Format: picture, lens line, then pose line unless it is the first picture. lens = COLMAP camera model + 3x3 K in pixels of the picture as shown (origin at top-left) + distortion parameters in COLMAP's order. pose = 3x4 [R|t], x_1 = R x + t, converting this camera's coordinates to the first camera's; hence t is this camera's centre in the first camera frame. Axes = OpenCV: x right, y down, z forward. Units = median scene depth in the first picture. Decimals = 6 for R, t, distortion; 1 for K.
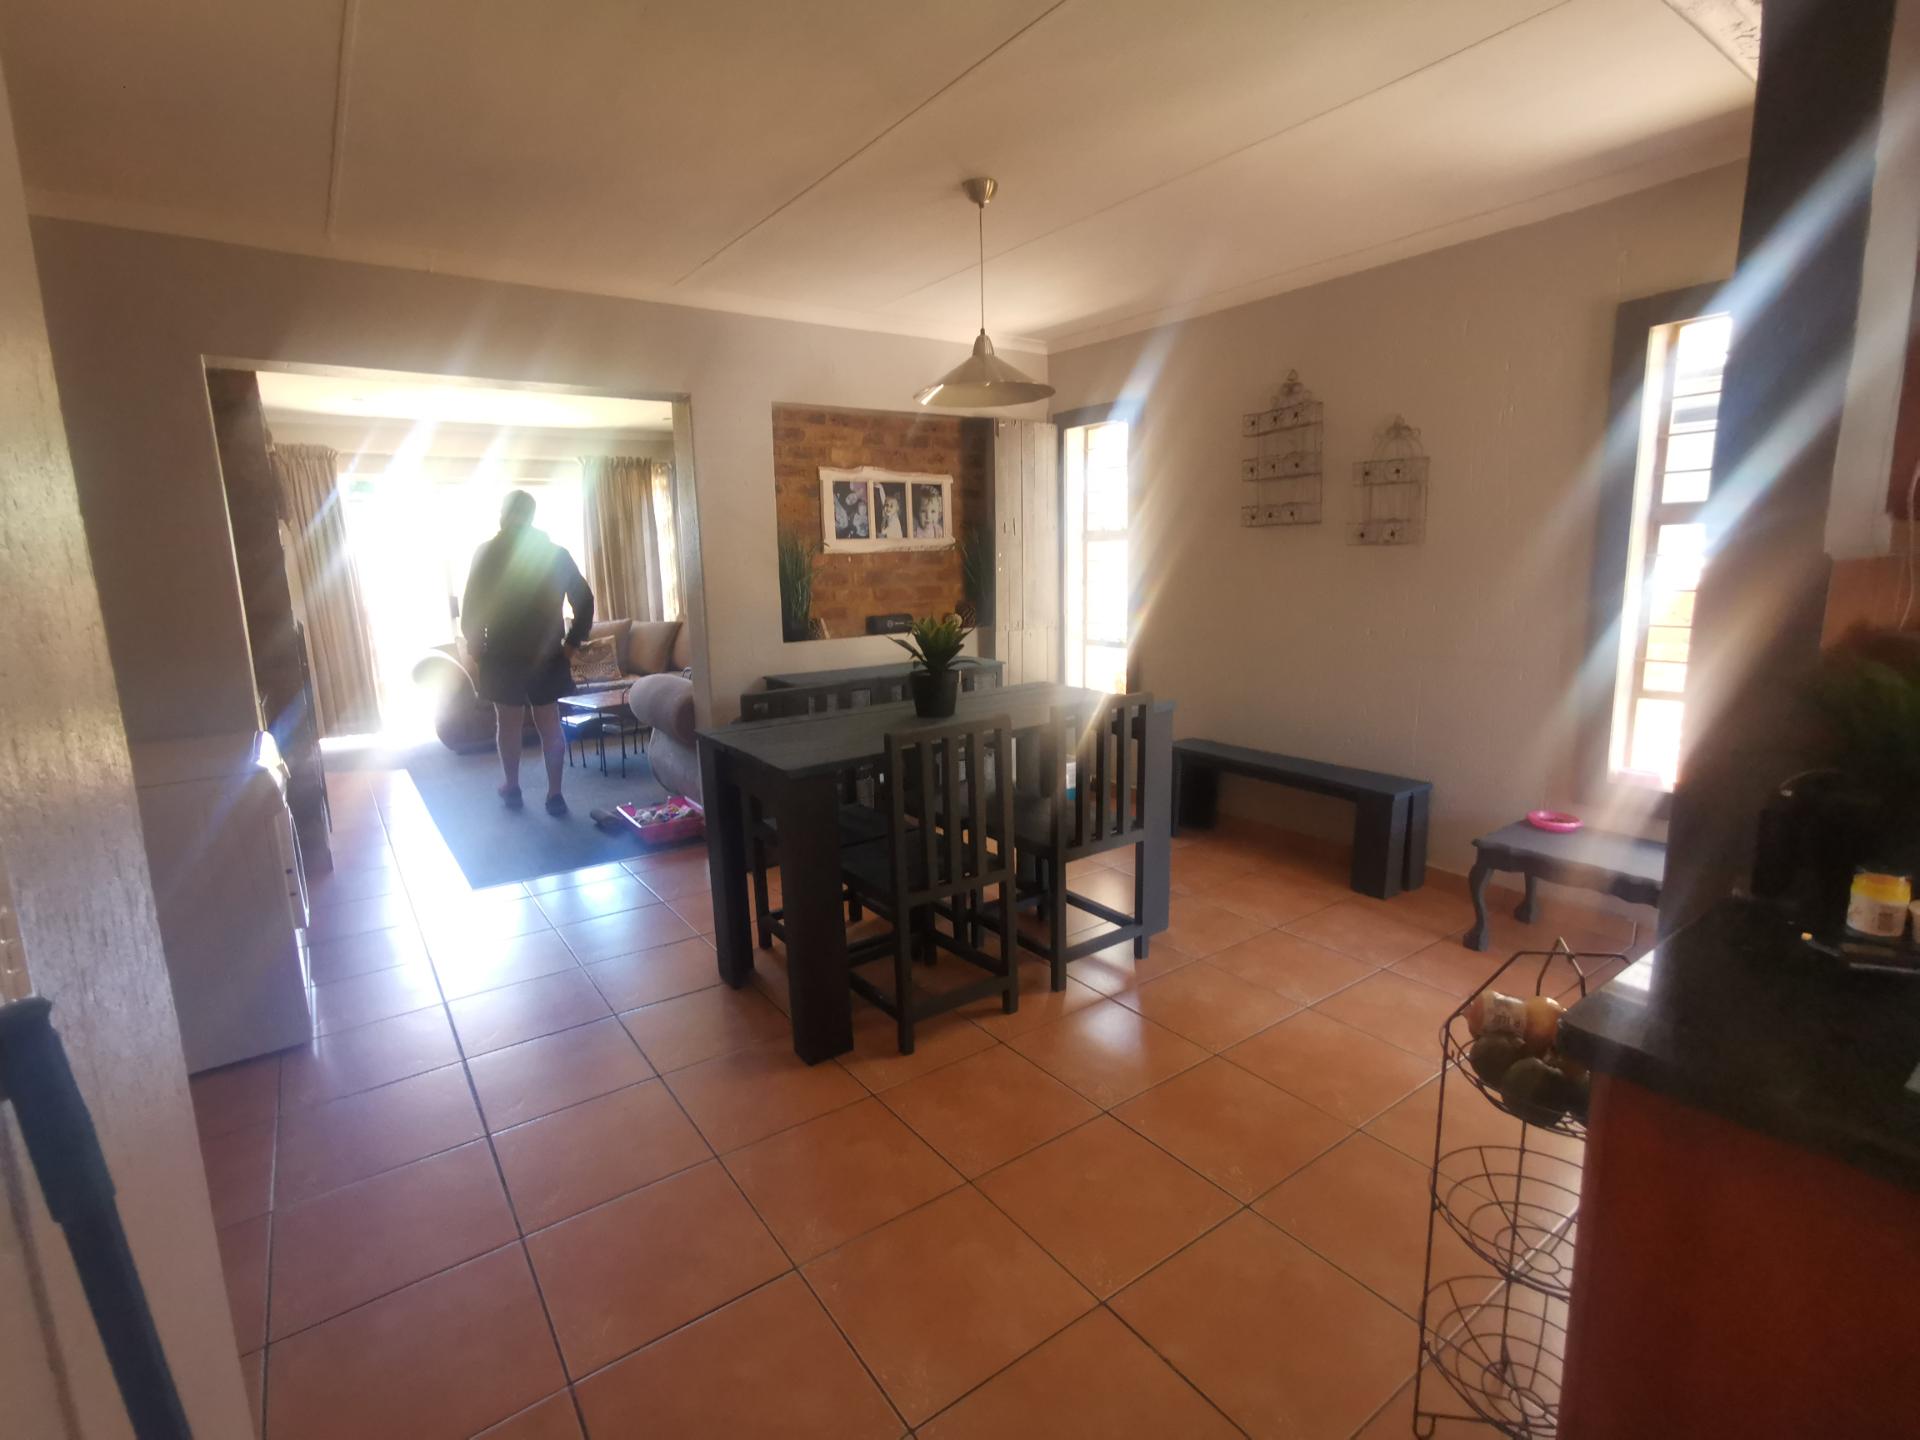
lens RADIAL K [[917.2, 0, 955.7], [0, 917.2, 720.2], [0, 0, 1]] dist [-0.029966, 0.024127]
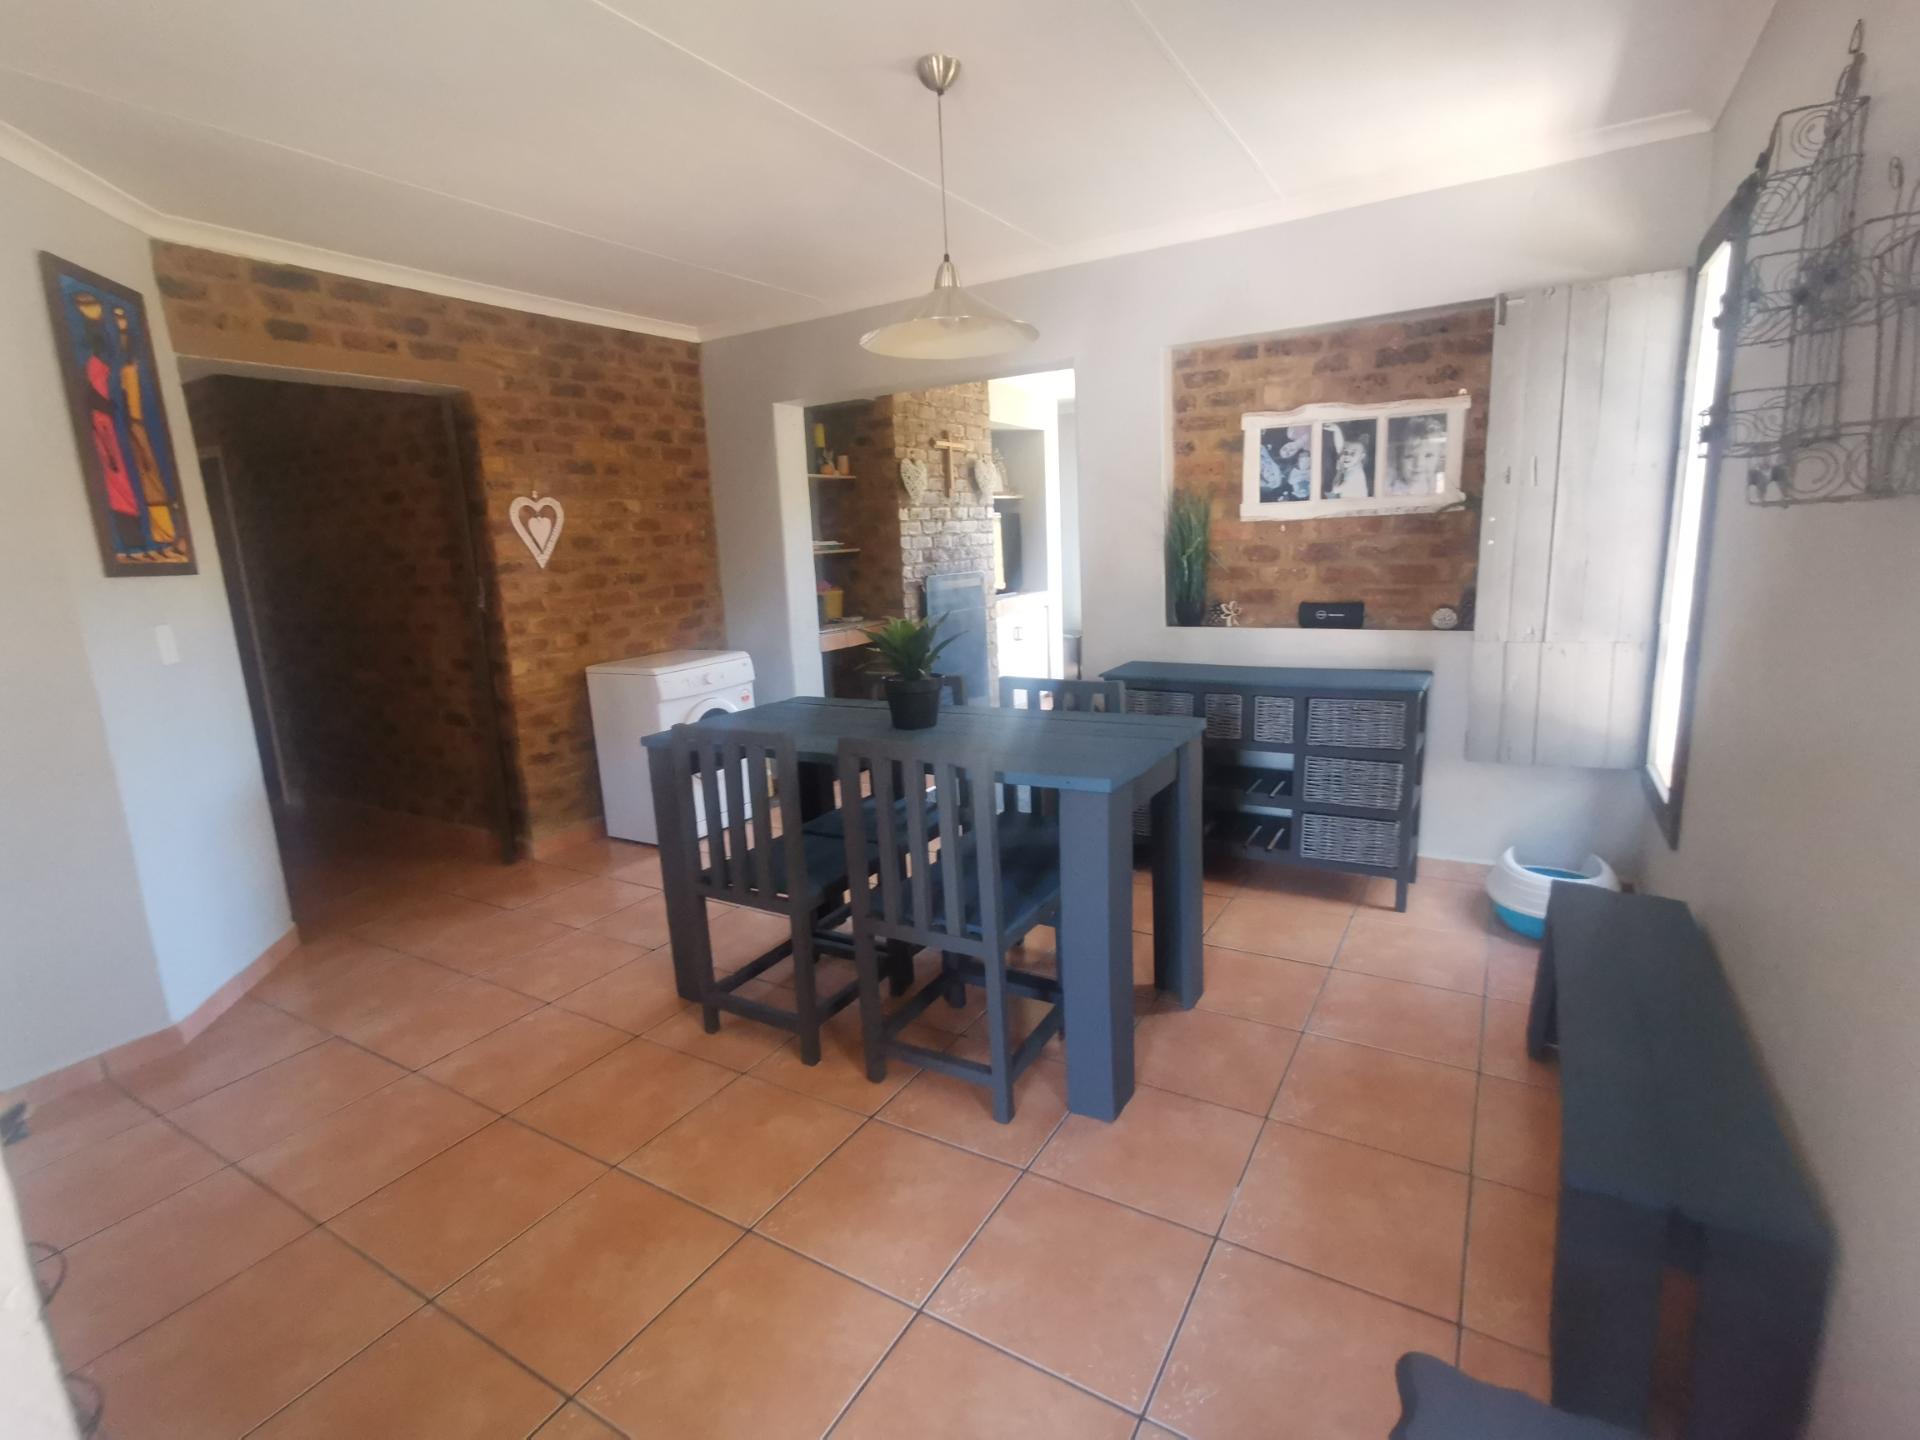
lens RADIAL K [[917.2, 0, 955.7], [0, 917.2, 720.2], [0, 0, 1]] dist [-0.029966, 0.024127]
pose [[0.399029, 0.187054, -0.897656, 0.502488], [-0.128900, 0.980693, 0.147058, -0.093855], [0.907833, 0.057027, 0.415436, 0.433663]]
